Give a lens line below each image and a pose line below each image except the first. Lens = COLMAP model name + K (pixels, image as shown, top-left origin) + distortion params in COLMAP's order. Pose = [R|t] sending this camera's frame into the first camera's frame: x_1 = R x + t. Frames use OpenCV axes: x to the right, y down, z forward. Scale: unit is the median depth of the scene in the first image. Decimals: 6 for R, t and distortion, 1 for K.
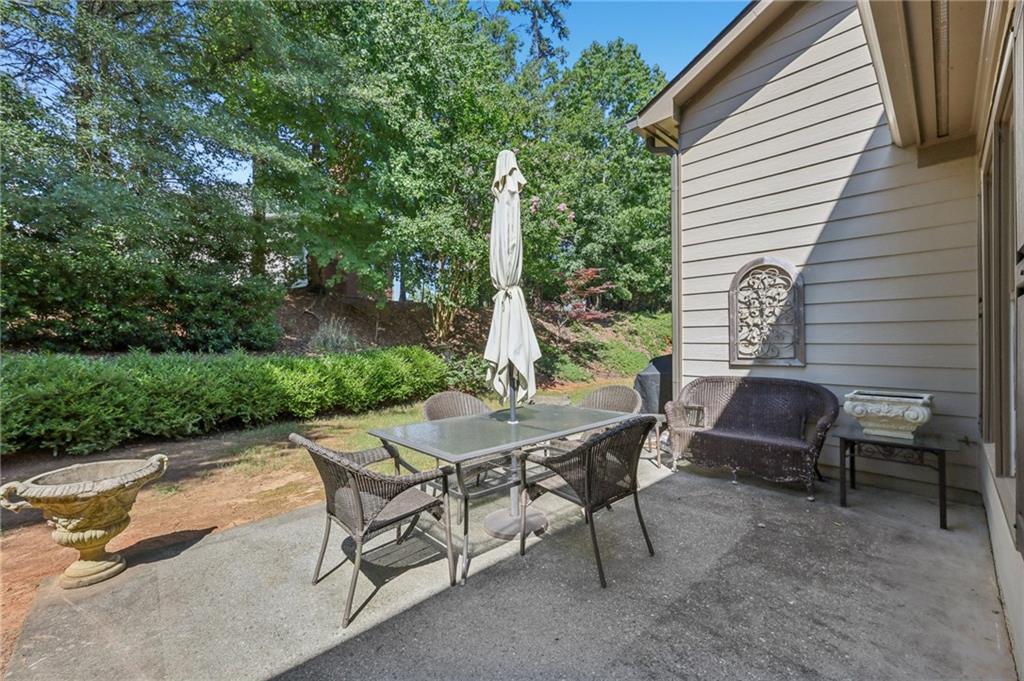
lens RADIAL K [[411.3, 0, 508.2], [0, 411.3, 340.8], [0, 0, 1]] dist [-0.001917, 0.000075]
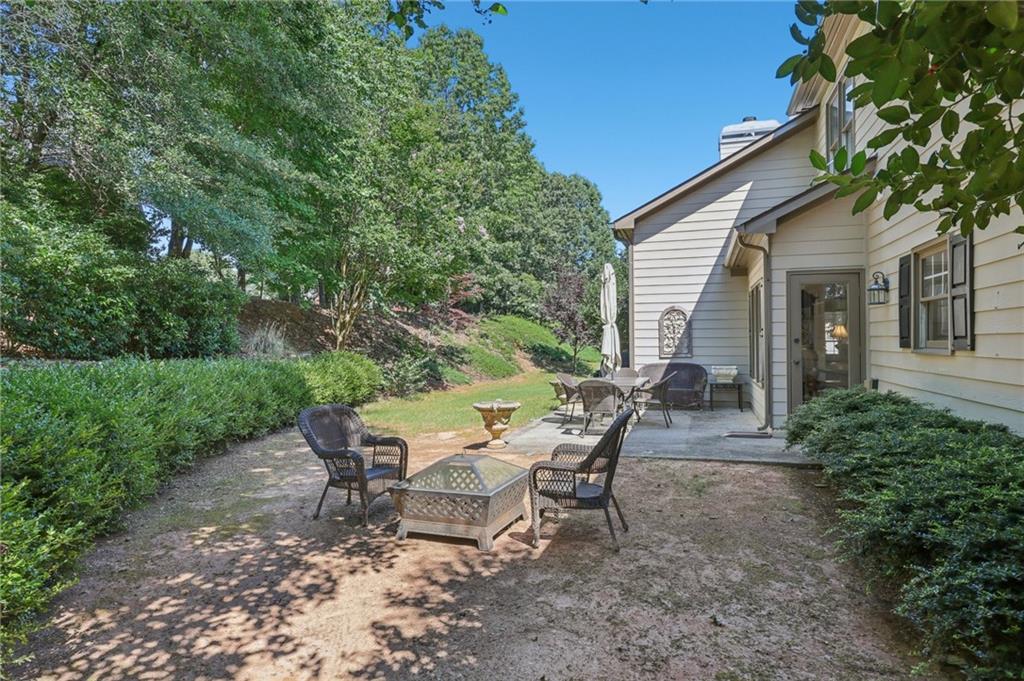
lens RADIAL K [[563.5, 0, 515.4], [0, 563.5, 343.1], [0, 0, 1]] dist [-0.003993, -0.000876]
pose [[0.876222, -0.002646, 0.481900, -1.497509], [0.002847, 0.999996, 0.000314, -0.015275], [-0.481899, 0.001096, 0.876226, -1.138647]]
